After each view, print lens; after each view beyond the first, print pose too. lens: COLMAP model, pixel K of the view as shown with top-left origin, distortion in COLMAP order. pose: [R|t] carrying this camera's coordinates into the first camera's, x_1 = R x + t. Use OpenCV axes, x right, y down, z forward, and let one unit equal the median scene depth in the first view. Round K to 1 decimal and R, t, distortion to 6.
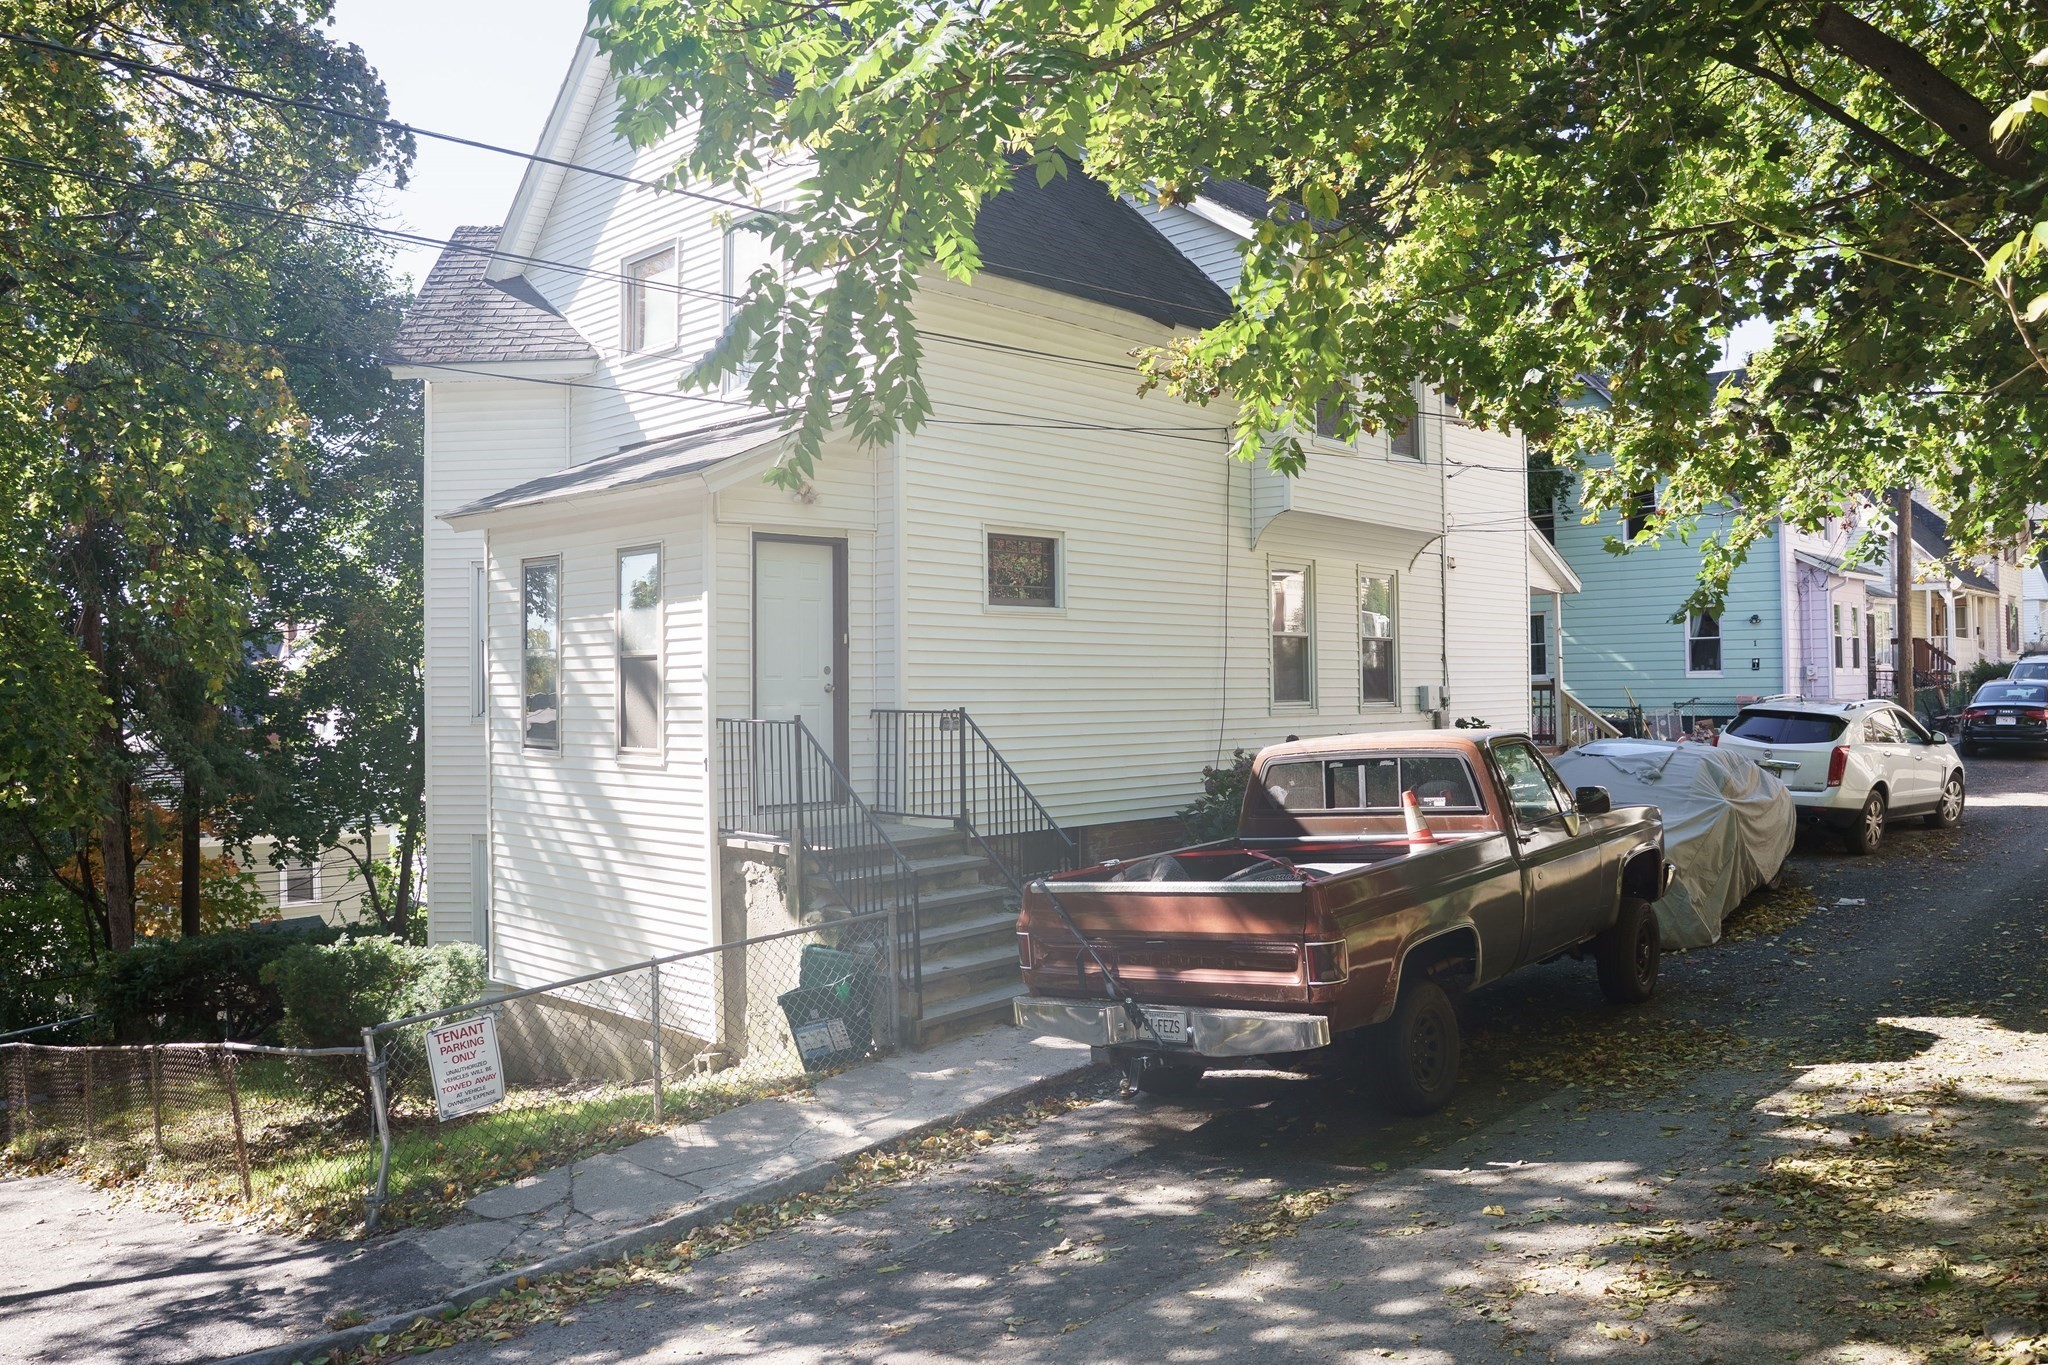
lens RADIAL K [[1350.2, 0, 1015.5], [0, 1350.2, 678.2], [0, 0, 1]] dist [-0.140712, 0.038115]
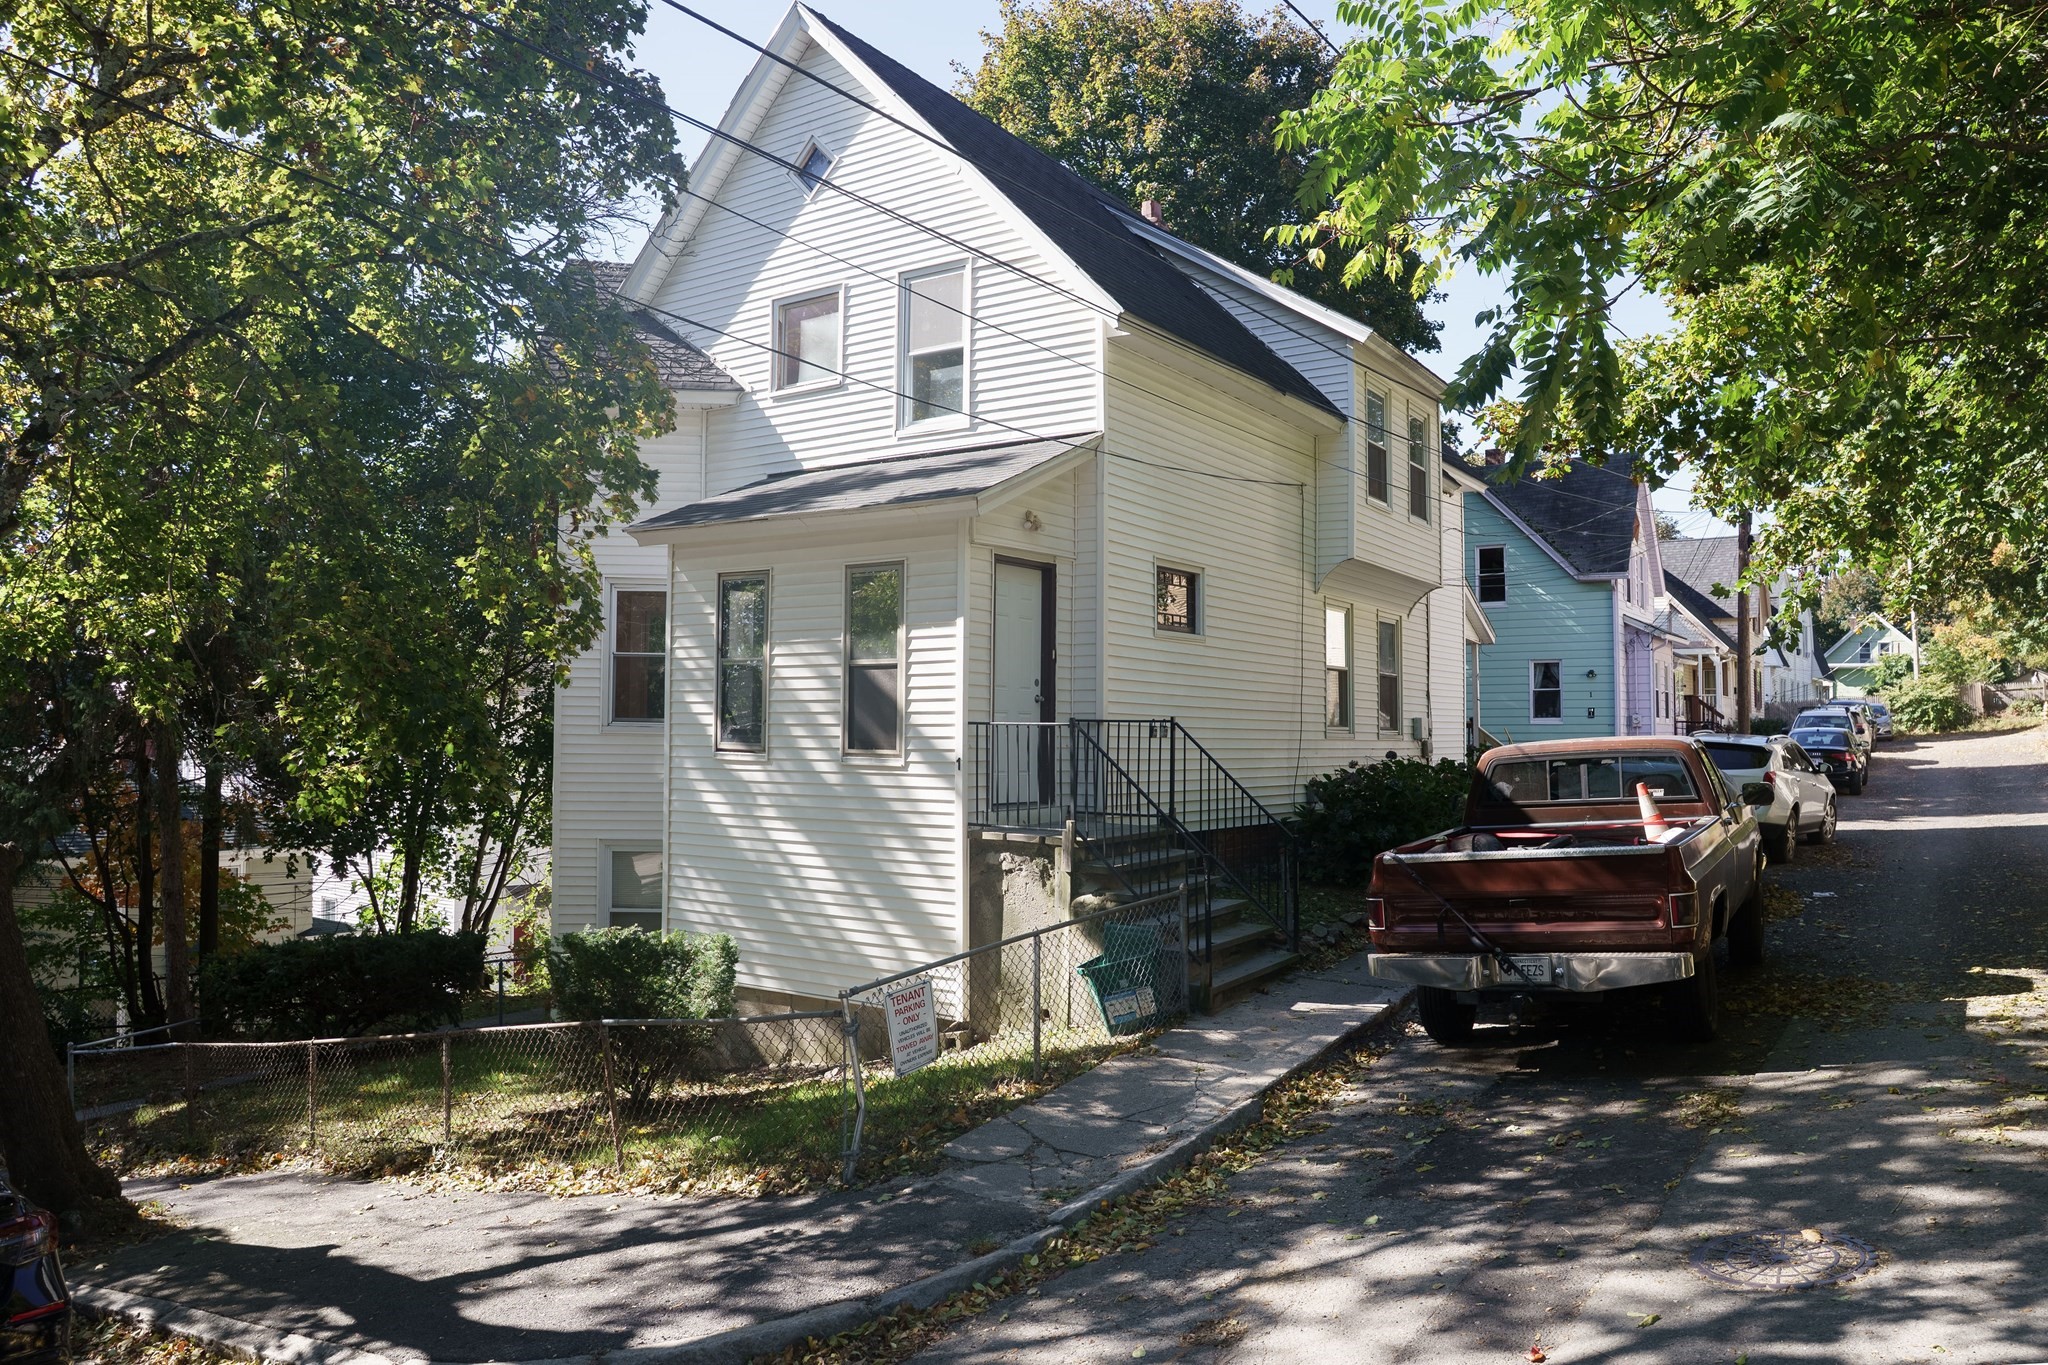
lens RADIAL K [[1246.1, 0, 1025.7], [0, 1246.1, 690.9], [0, 0, 1]] dist [-0.115380, -0.000374]
pose [[0.989849, 0.021908, 0.140422, -0.292022], [-0.018357, 0.999479, -0.026529, 0.028211], [-0.140930, 0.023682, 0.989736, -0.010293]]
